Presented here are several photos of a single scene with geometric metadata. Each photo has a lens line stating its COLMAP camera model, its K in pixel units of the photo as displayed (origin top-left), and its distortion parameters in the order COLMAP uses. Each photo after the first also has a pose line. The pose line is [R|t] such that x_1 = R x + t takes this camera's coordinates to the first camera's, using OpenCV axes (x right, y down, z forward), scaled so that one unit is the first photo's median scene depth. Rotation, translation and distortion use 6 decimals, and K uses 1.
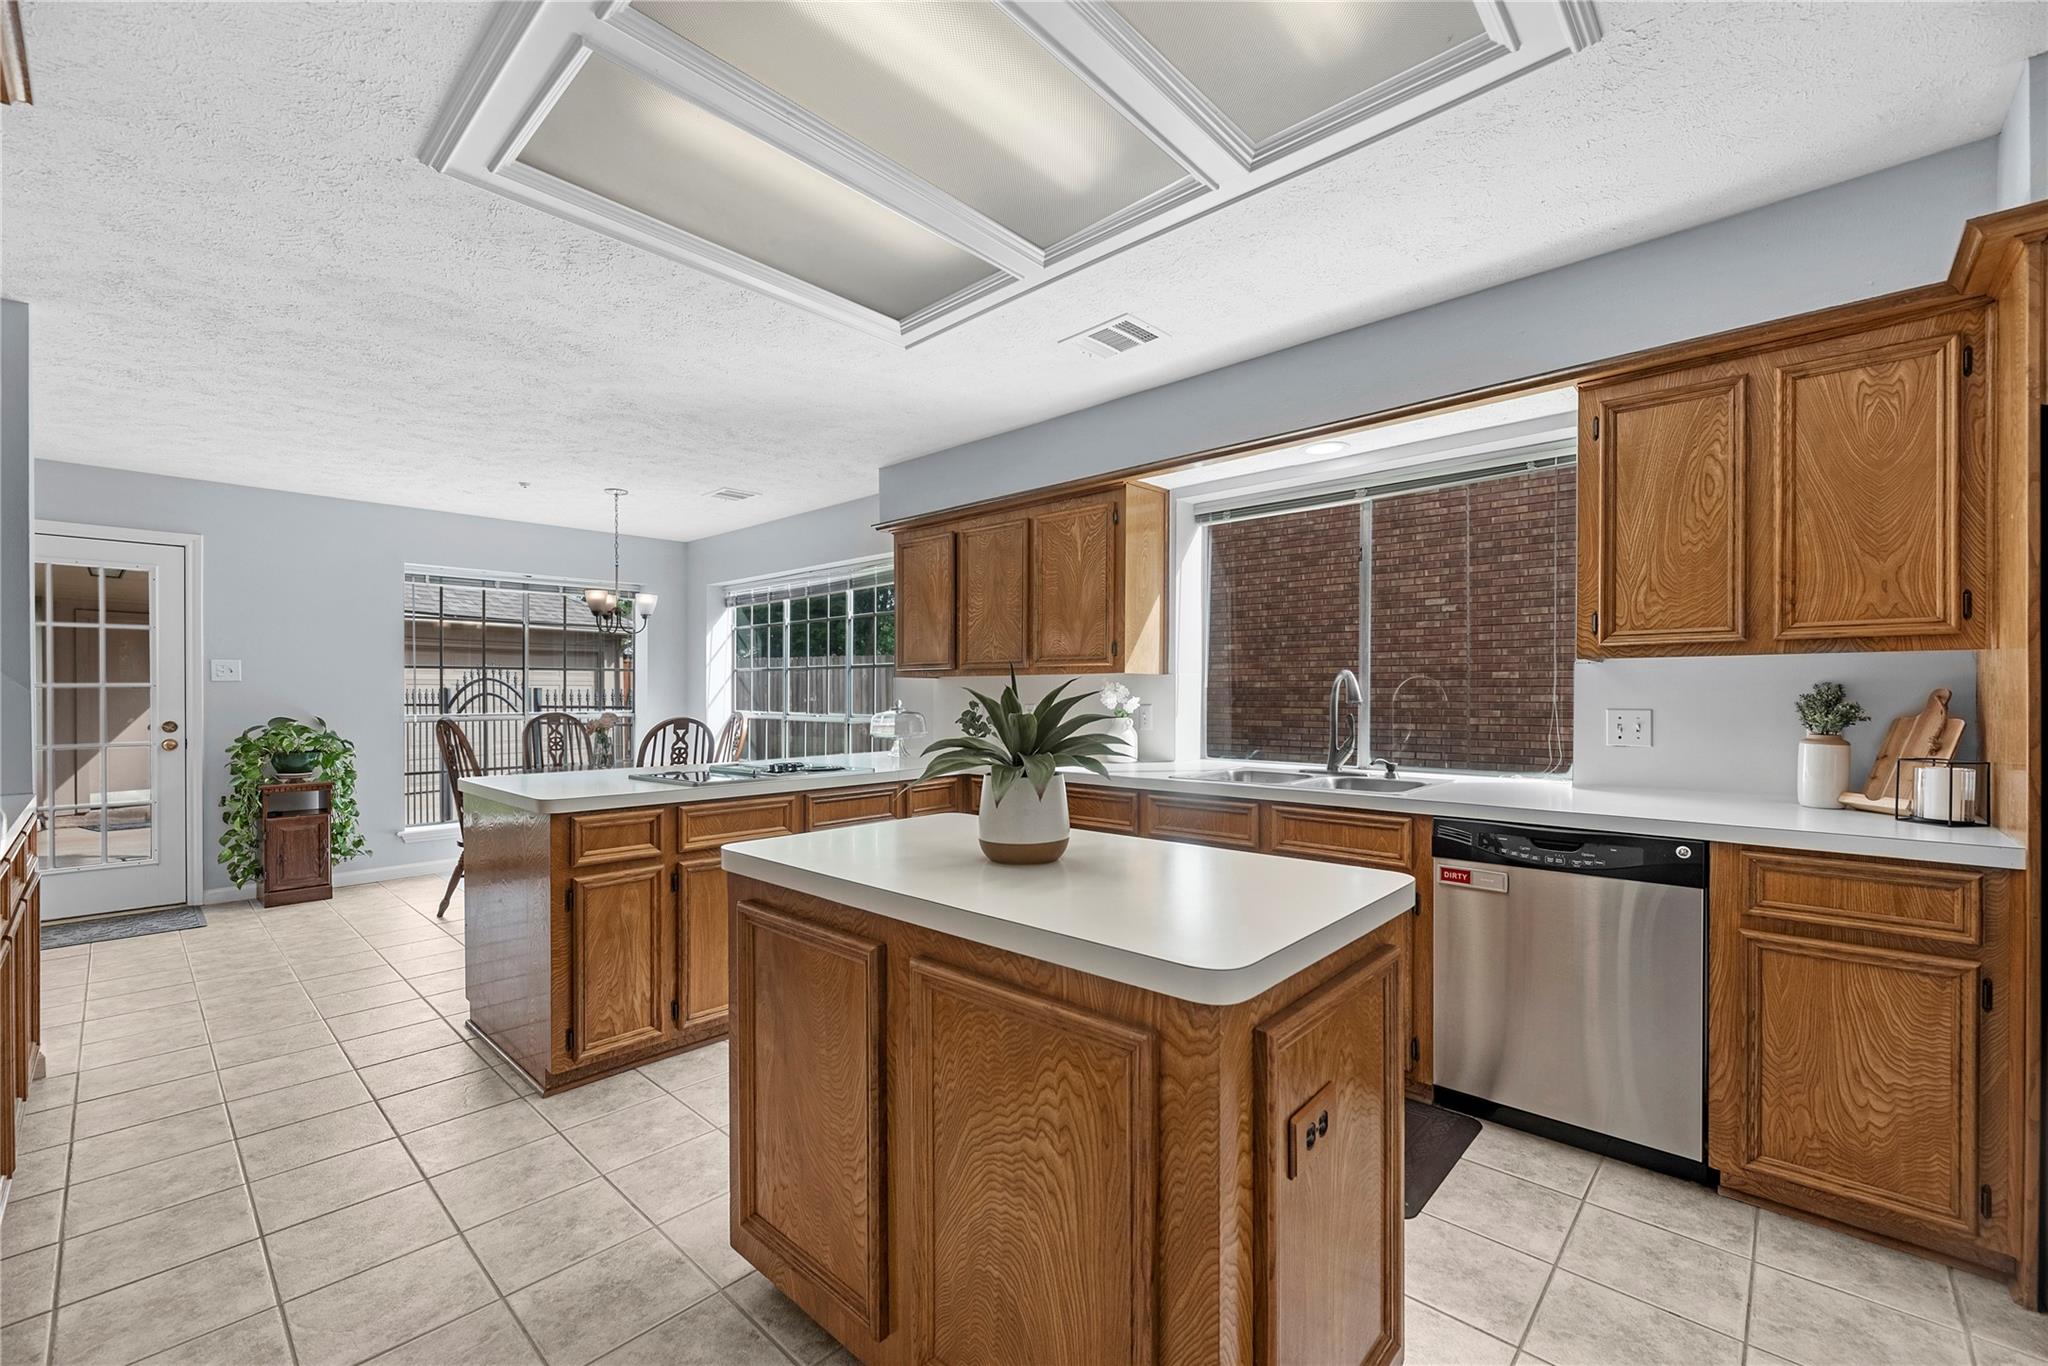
lens RADIAL K [[835.3, 0, 1025.1], [0, 835.3, 695.3], [0, 0, 1]] dist [-0.003223, 0.000045]
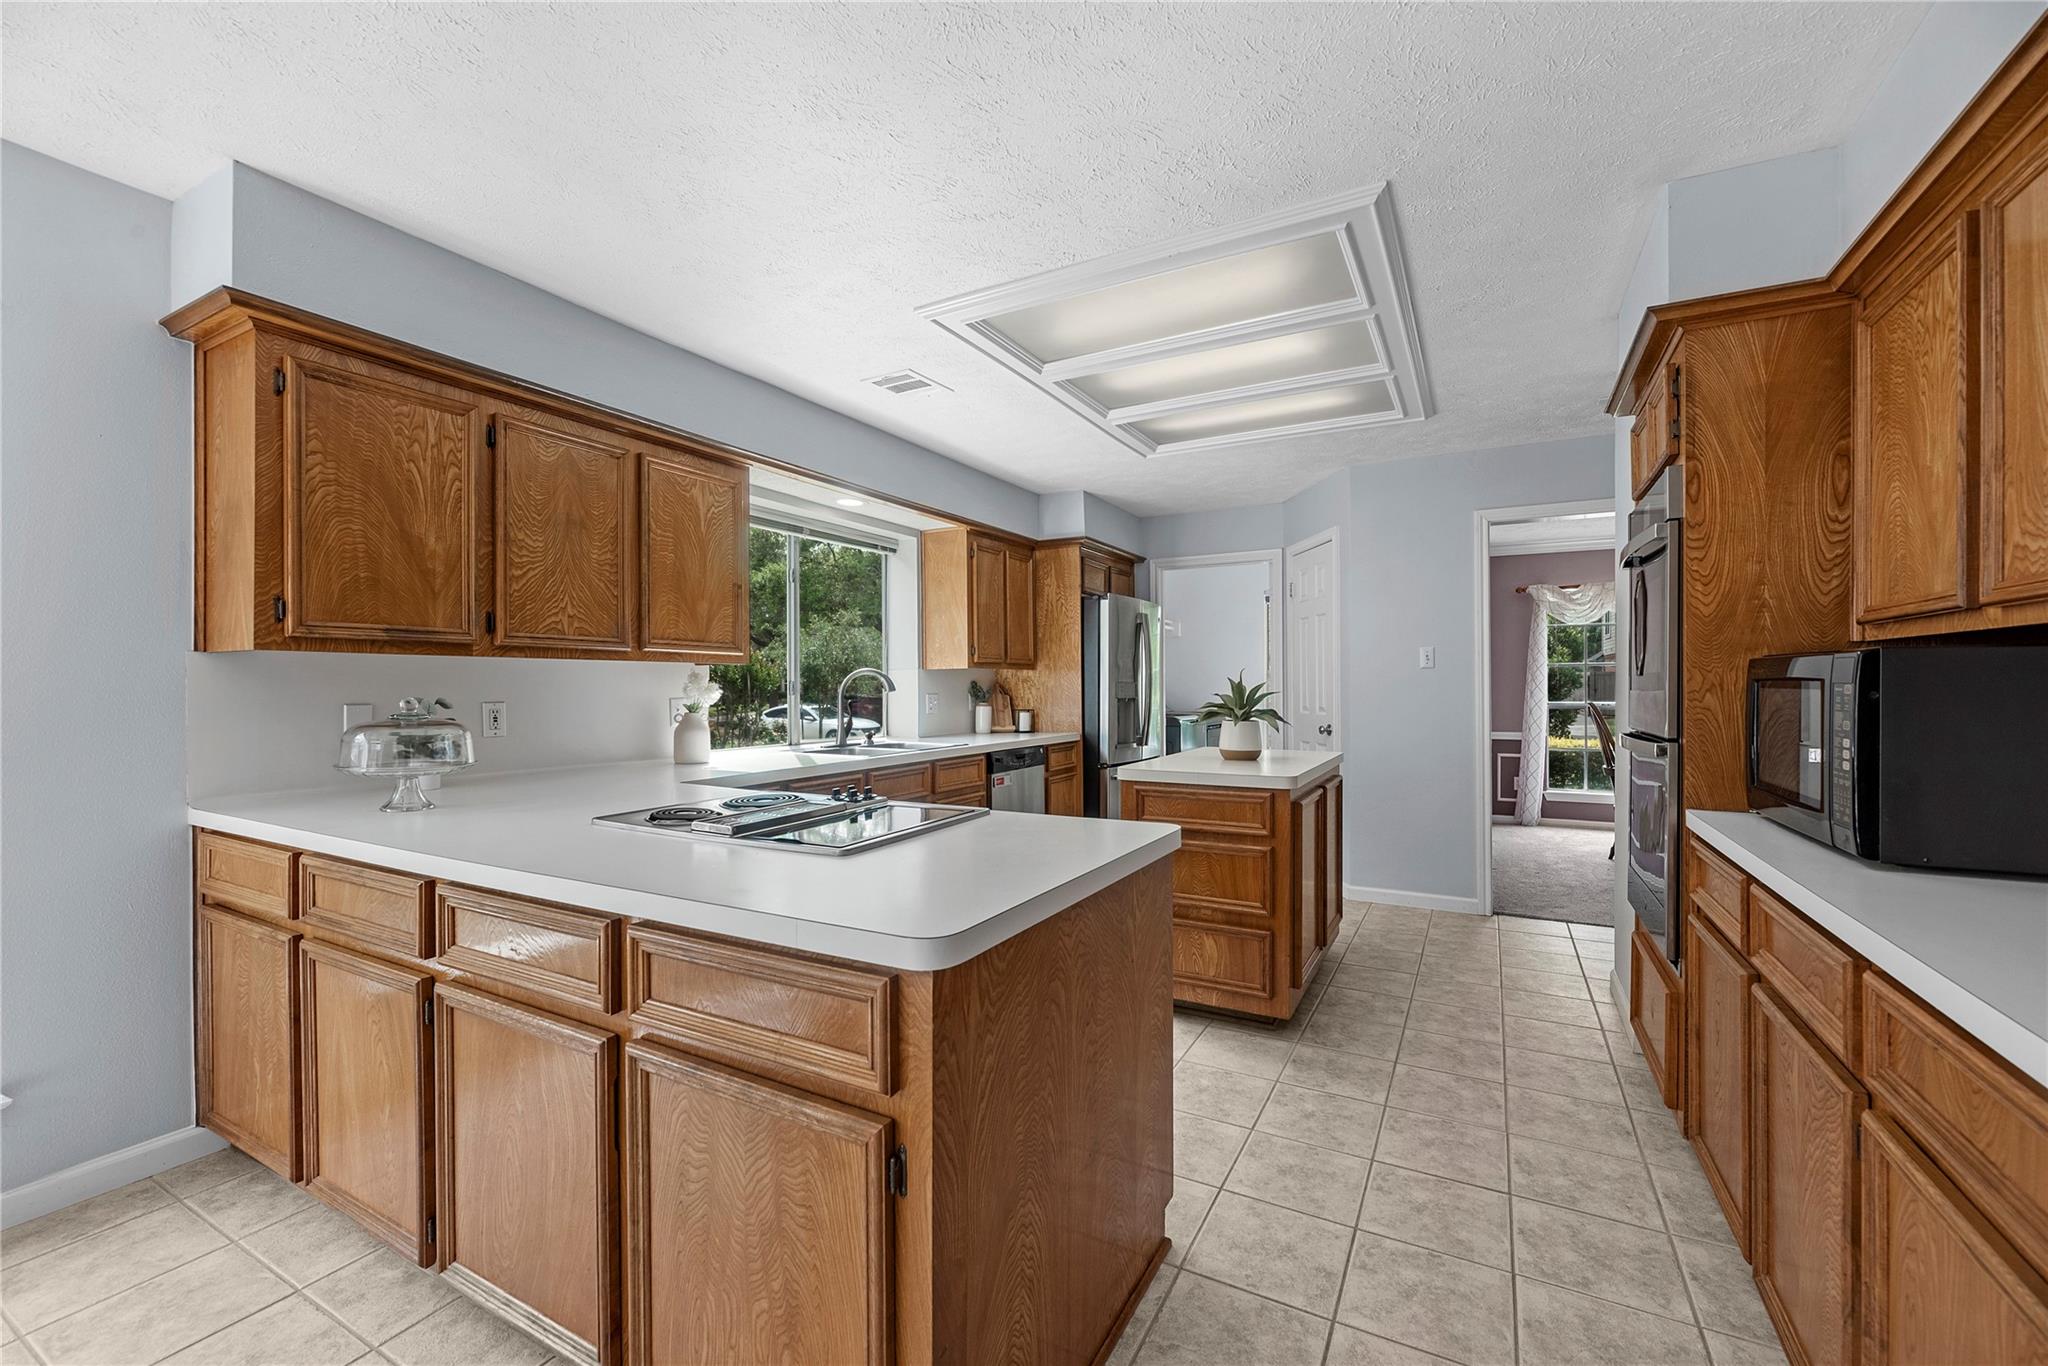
lens RADIAL K [[835.3, 0, 1032.0], [0, 835.3, 684.0], [0, 0, 1]] dist [-0.003223, 0.000045]
pose [[-0.238848, 0.003409, 0.971051, -0.629013], [0.003699, 0.999990, -0.002600, 0.000262], [-0.971050, 0.002971, -0.238858, 0.647291]]
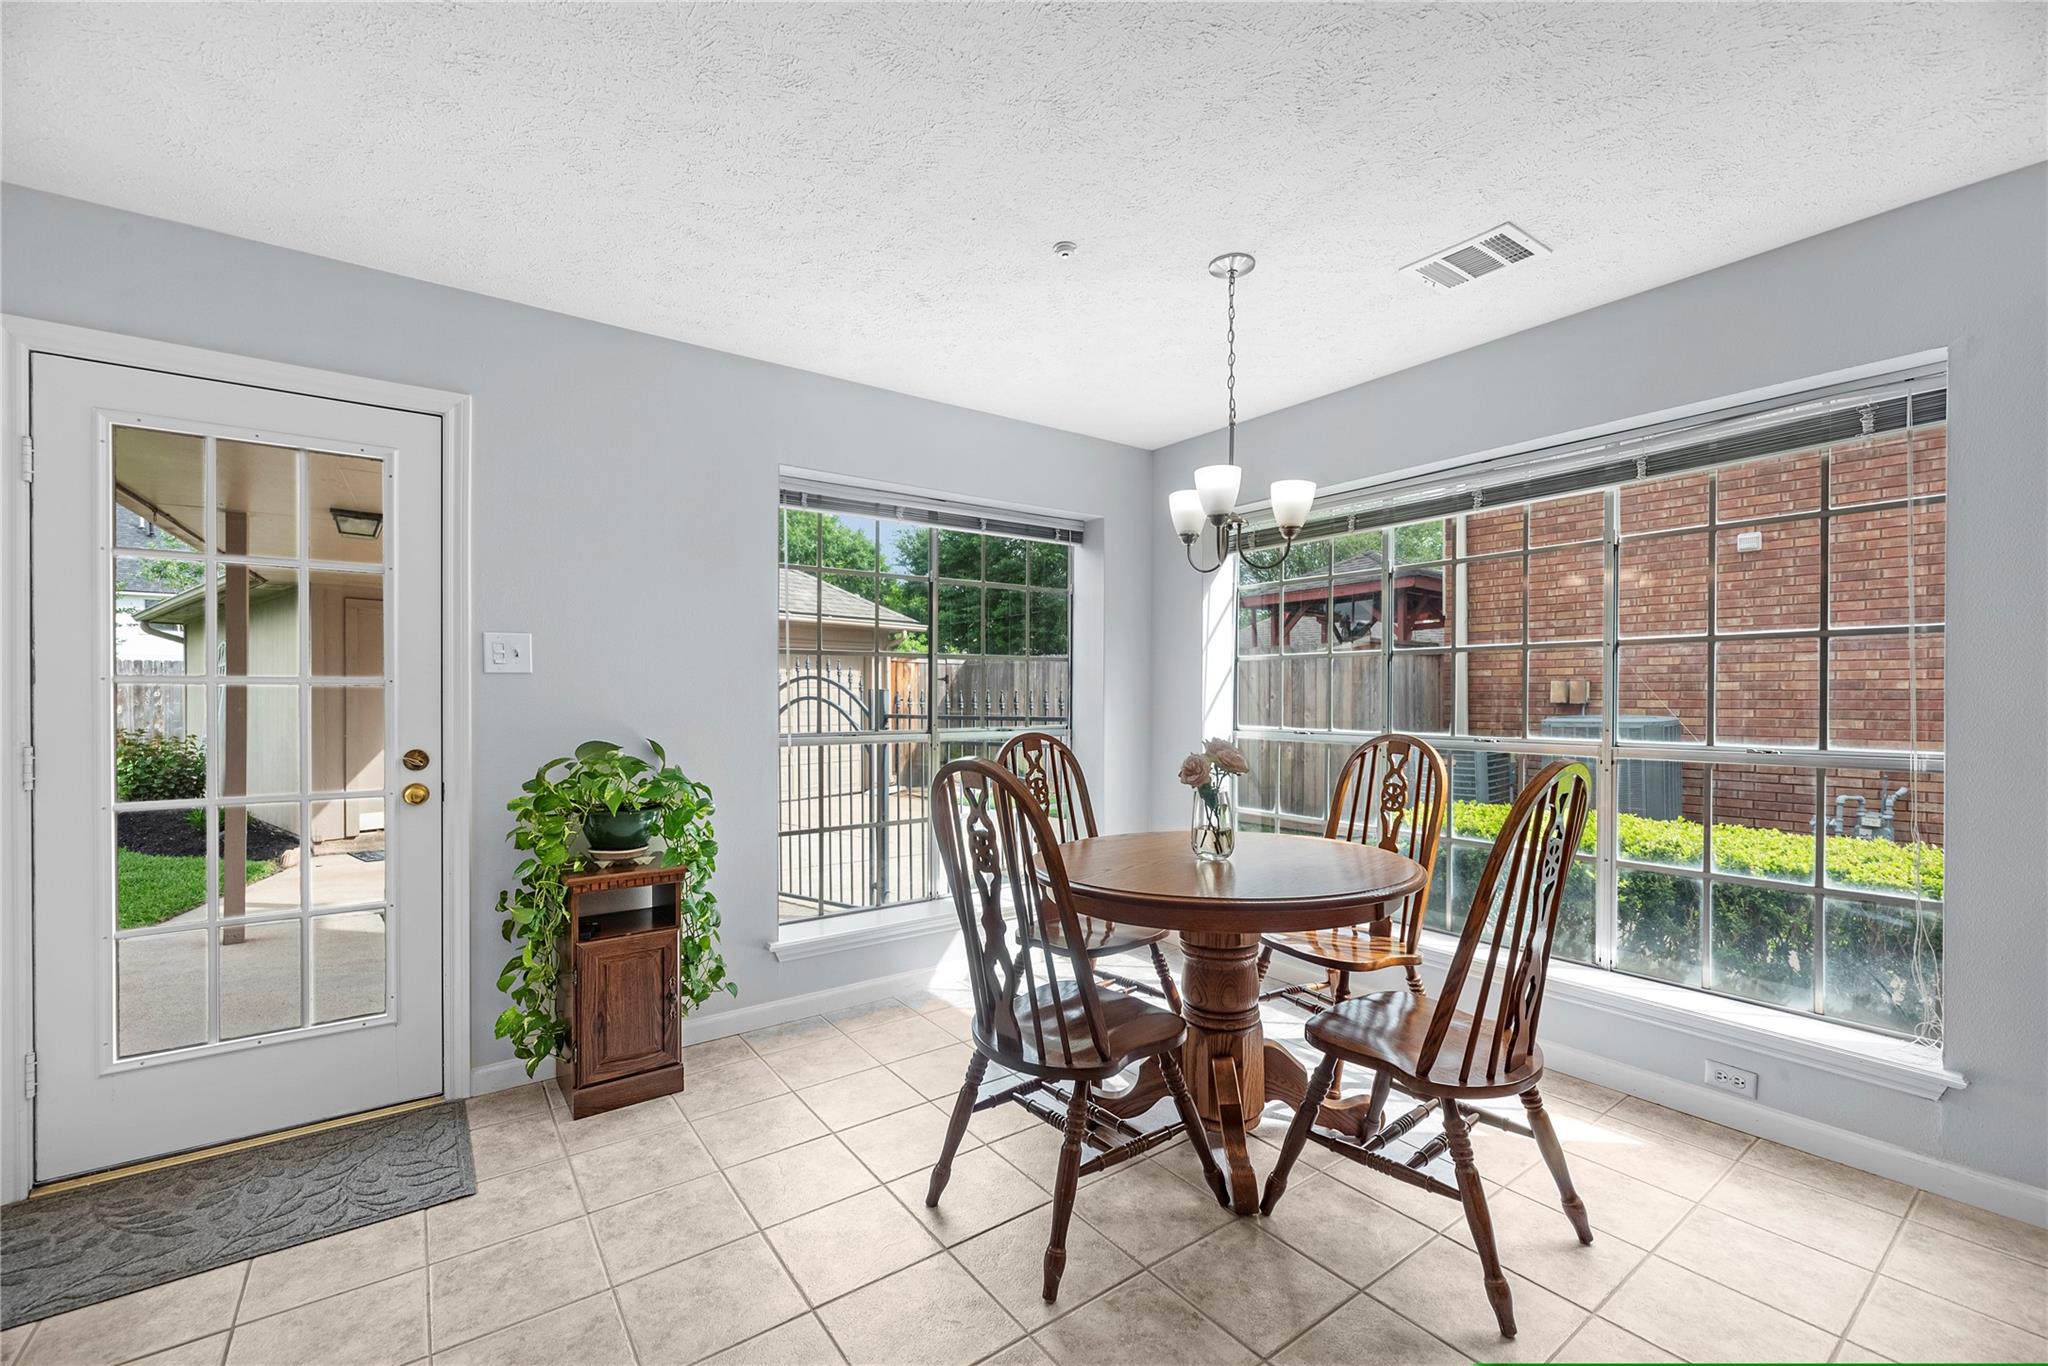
lens RADIAL K [[835.3, 0, 1032.7], [0, 835.3, 695.4], [0, 0, 1]] dist [-0.003223, 0.000045]
pose [[0.981928, 0.001364, -0.189248, -0.538449], [-0.002025, 0.999992, -0.003303, -0.001856], [0.189242, 0.003626, 0.981924, 0.548991]]
